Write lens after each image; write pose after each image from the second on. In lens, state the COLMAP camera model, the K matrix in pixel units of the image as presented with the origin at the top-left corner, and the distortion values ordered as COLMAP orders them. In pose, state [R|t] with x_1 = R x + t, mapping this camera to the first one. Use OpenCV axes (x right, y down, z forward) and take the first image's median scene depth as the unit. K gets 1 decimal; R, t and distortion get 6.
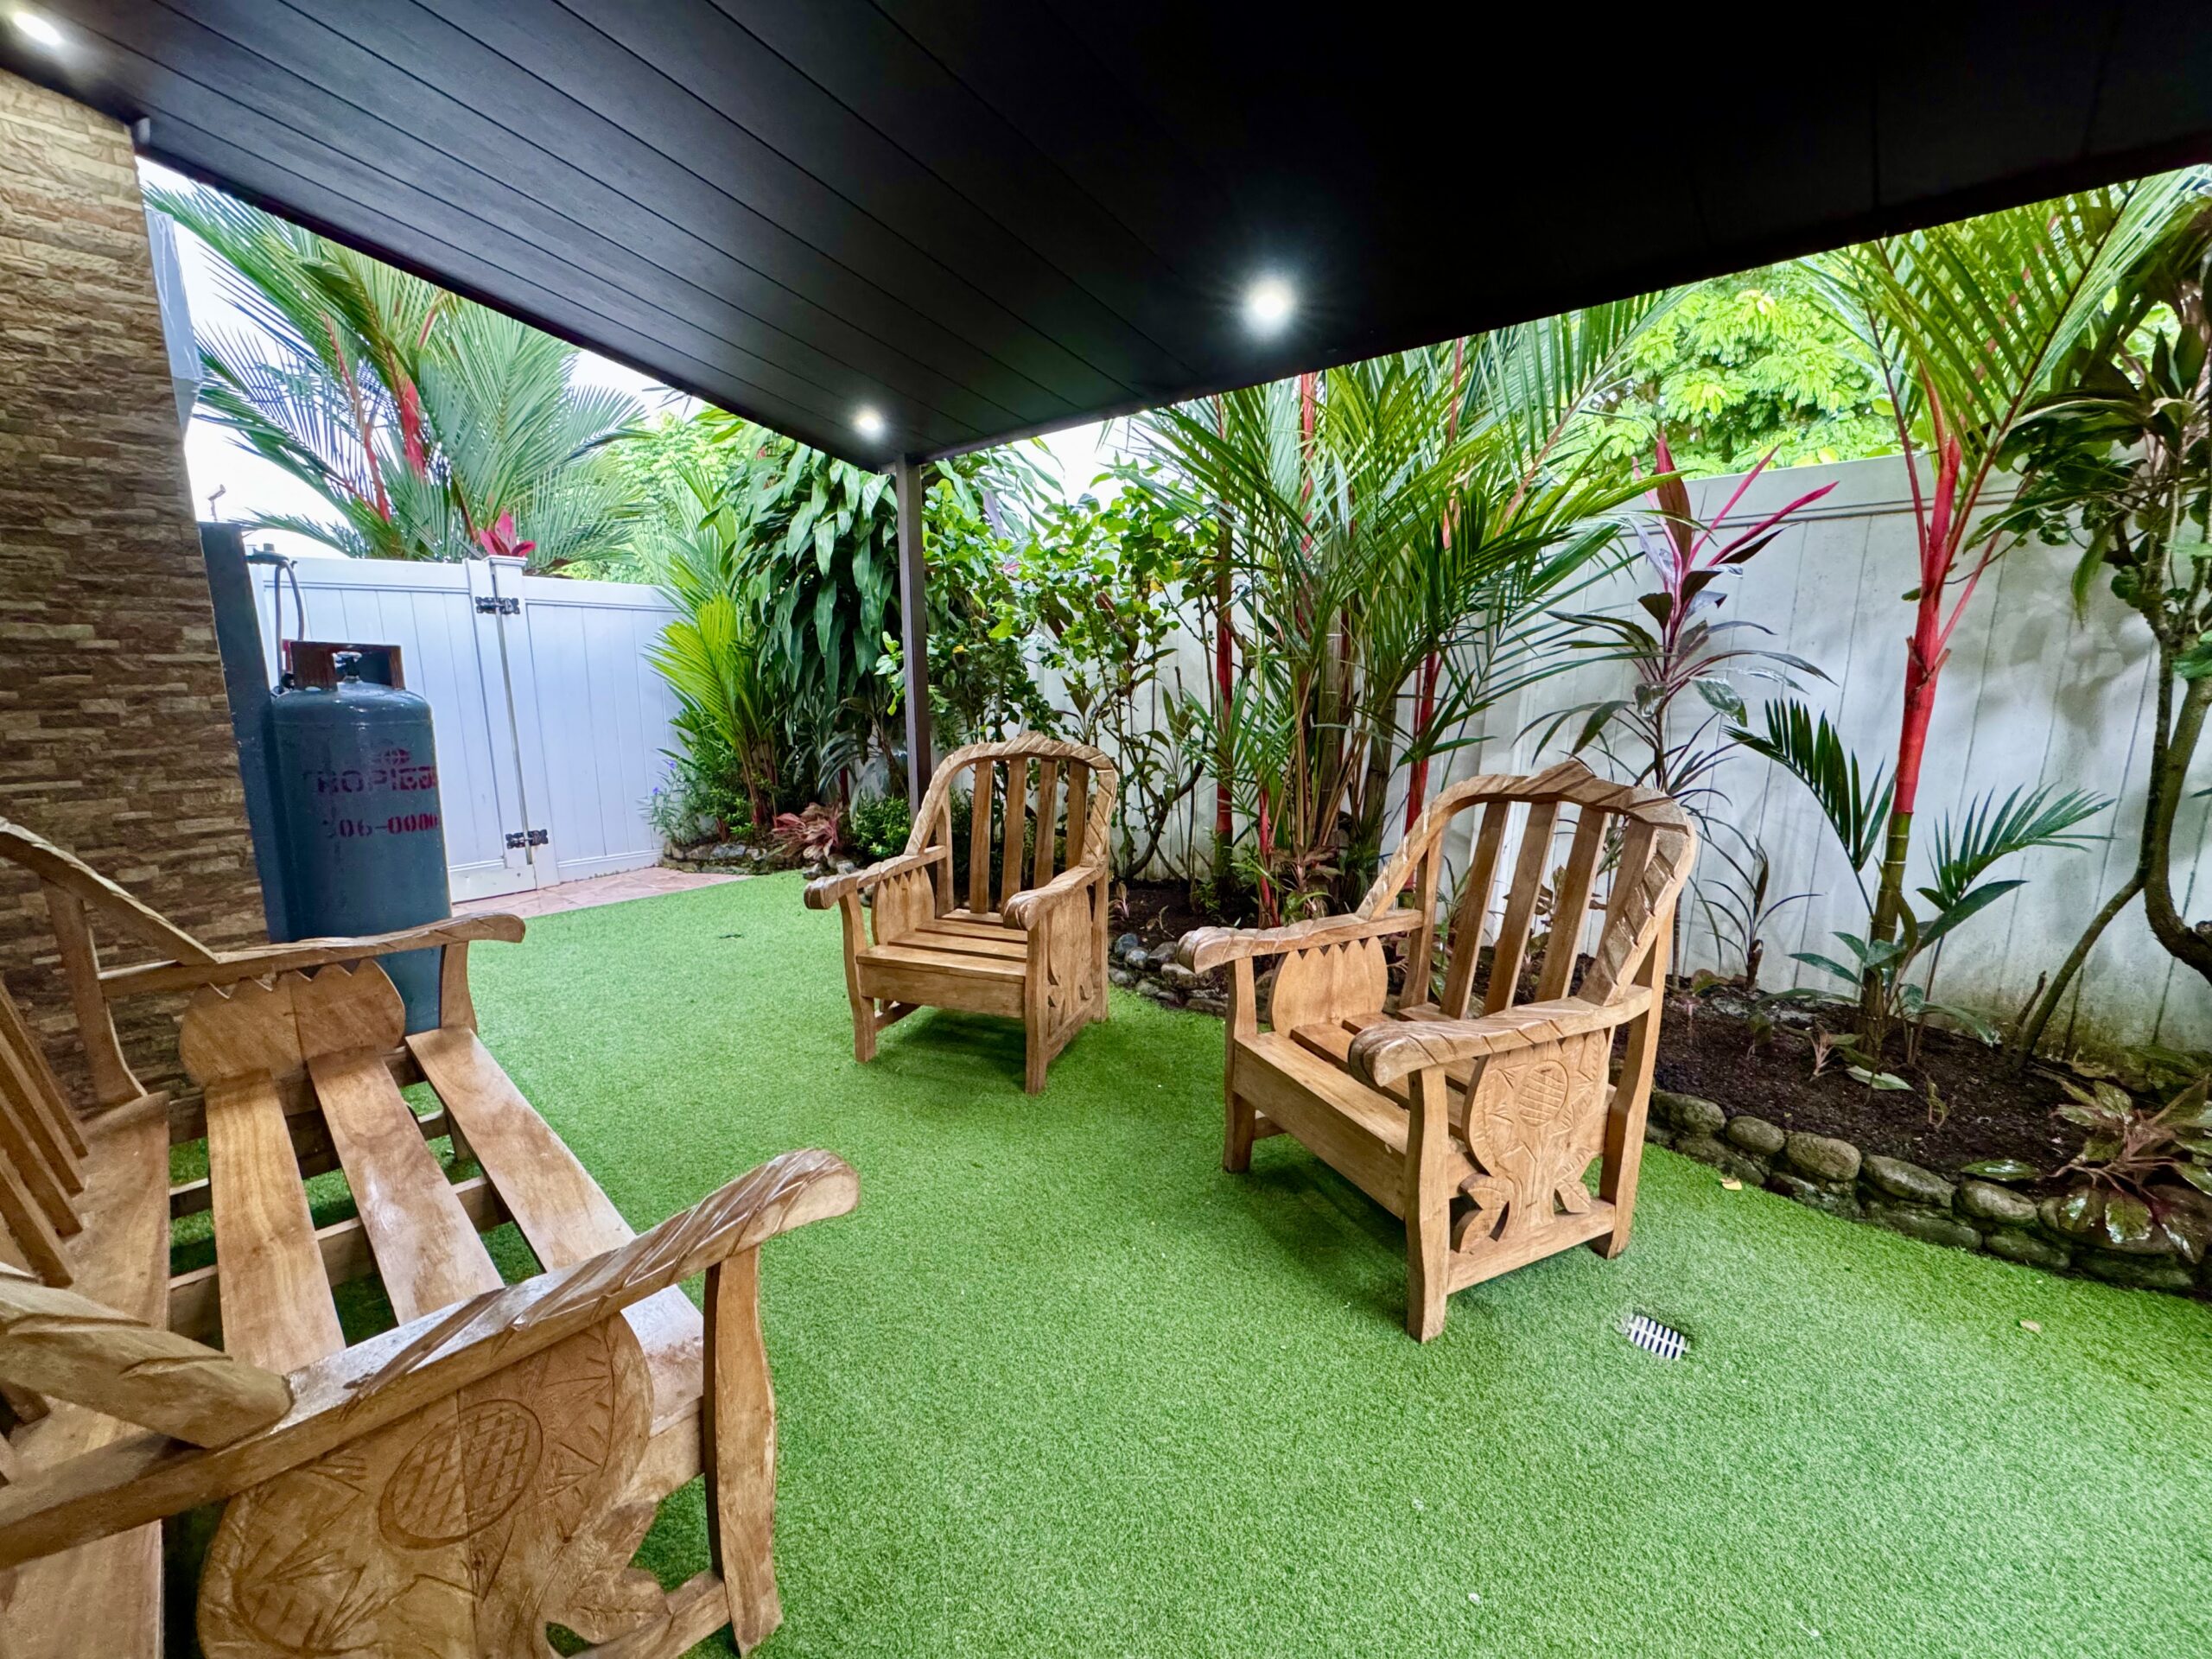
lens RADIAL K [[888.5, 0, 1107.7], [0, 888.5, 828.6], [0, 0, 1]] dist [-0.000092, 0.000275]
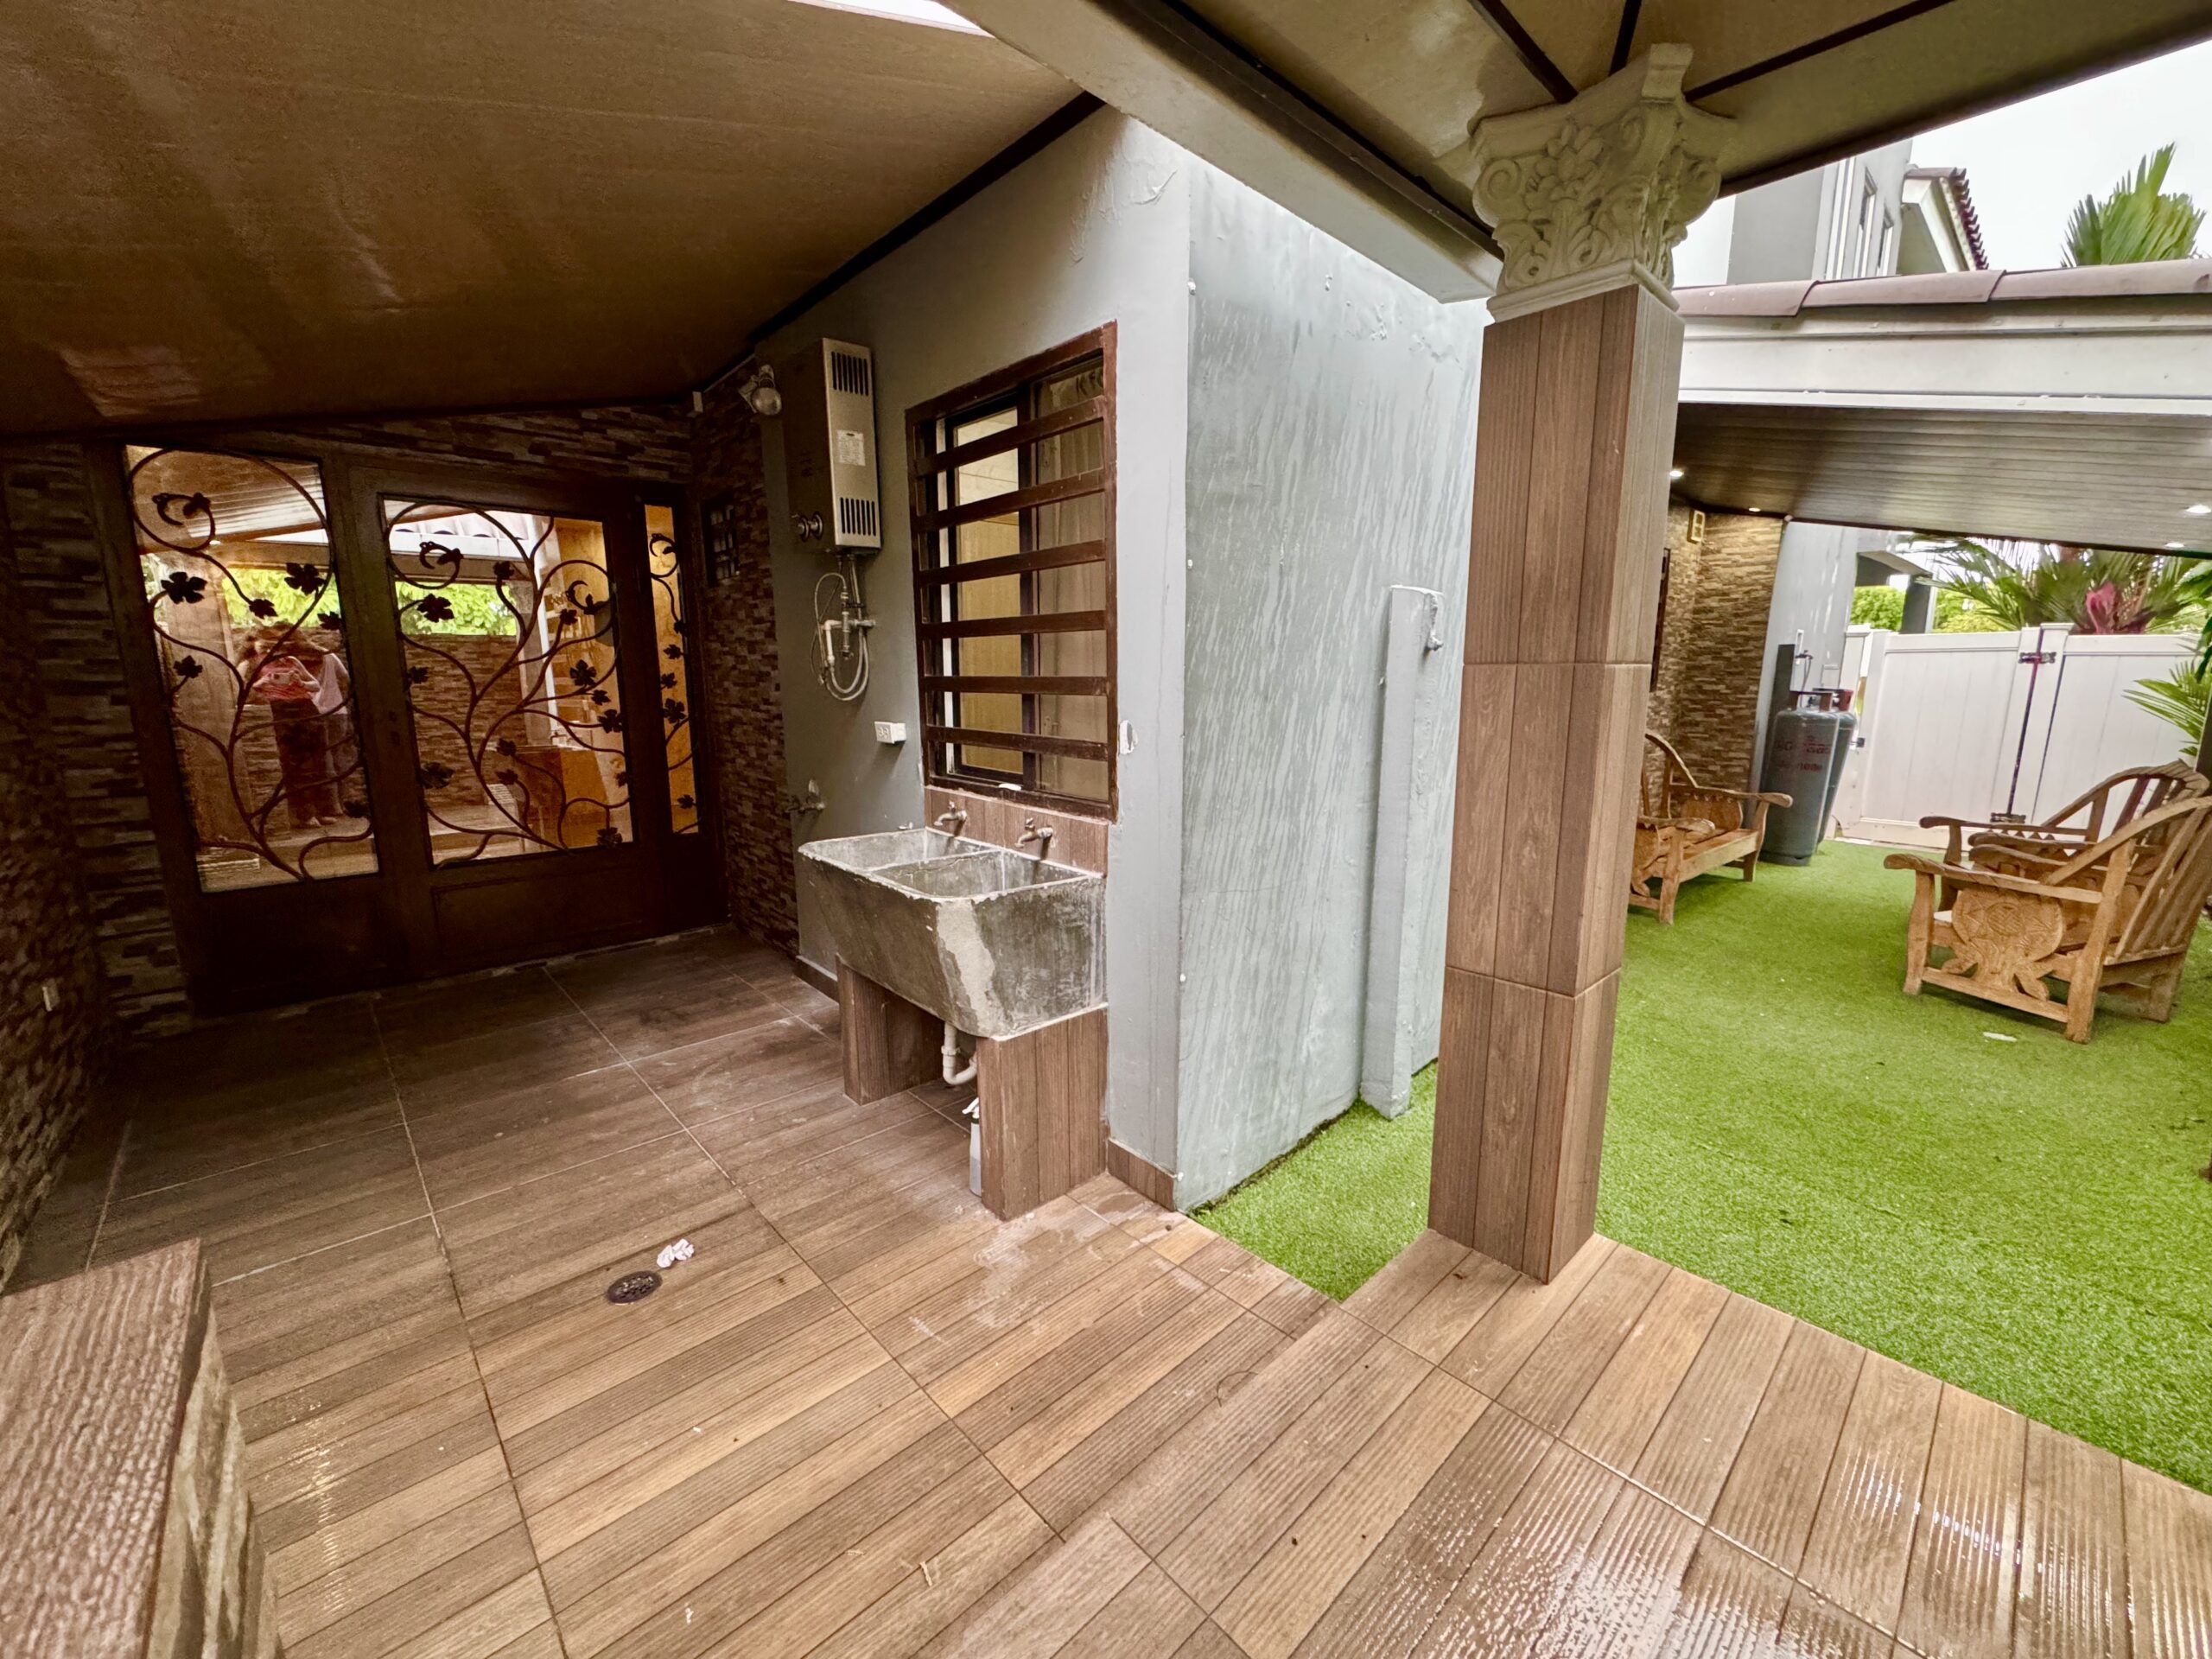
lens RADIAL K [[888.5, 0, 1107.7], [0, 888.5, 828.6], [0, 0, 1]] dist [-0.000092, 0.000275]
pose [[-0.088315, 0.178098, -0.980042, 2.199285], [-0.188625, 0.963094, 0.192016, 0.063116], [0.978070, 0.201818, -0.051462, -0.852201]]
